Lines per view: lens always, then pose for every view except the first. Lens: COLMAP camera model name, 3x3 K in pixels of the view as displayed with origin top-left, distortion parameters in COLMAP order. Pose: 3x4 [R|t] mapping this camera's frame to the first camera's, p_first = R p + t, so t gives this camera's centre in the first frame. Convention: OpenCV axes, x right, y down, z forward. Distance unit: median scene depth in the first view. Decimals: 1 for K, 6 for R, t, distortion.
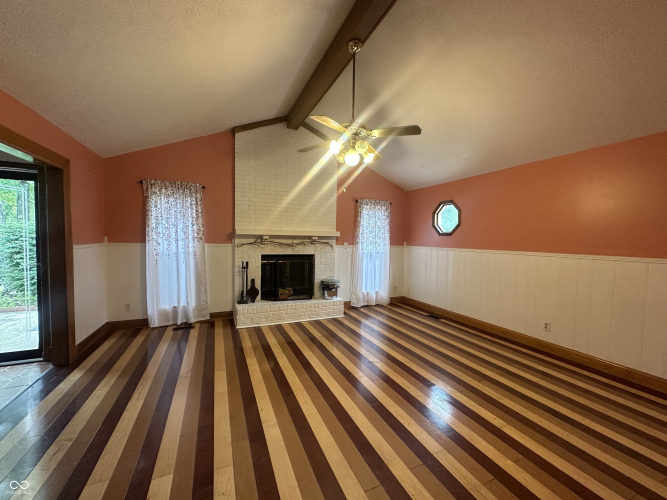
lens RADIAL K [[265.8, 0, 333.5], [0, 265.8, 250.0], [0, 0, 1]] dist [-0.001755, 0.000050]
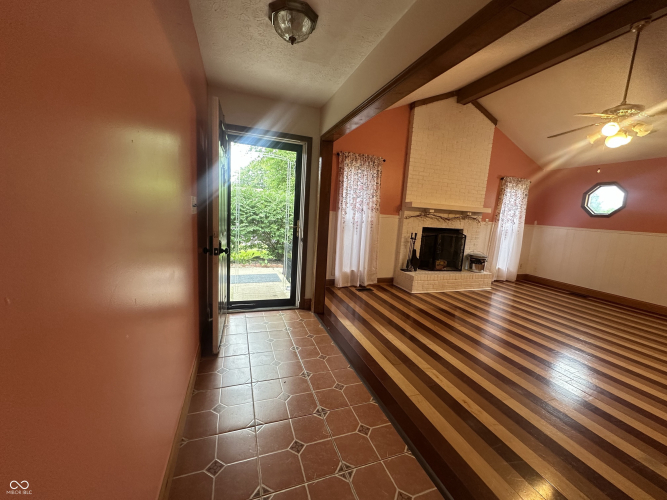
lens RADIAL K [[265.8, 0, 333.5], [0, 265.8, 250.0], [0, 0, 1]] dist [-0.001755, 0.000050]
pose [[0.996175, 0.055856, -0.067201, -0.543216], [-0.048999, 0.993812, 0.099681, 0.019750], [0.072353, -0.096007, 0.992748, -0.089110]]
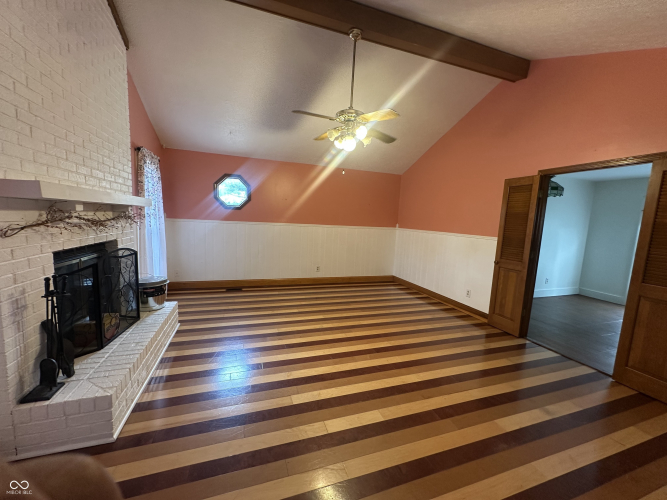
lens RADIAL K [[265.8, 0, 333.5], [0, 265.8, 250.0], [0, 0, 1]] dist [-0.001755, 0.000050]
pose [[0.092856, -0.129908, 0.987169, -0.602240], [-0.006903, 0.991344, 0.131107, -0.037844], [-0.995656, -0.018988, 0.091156, 0.555640]]
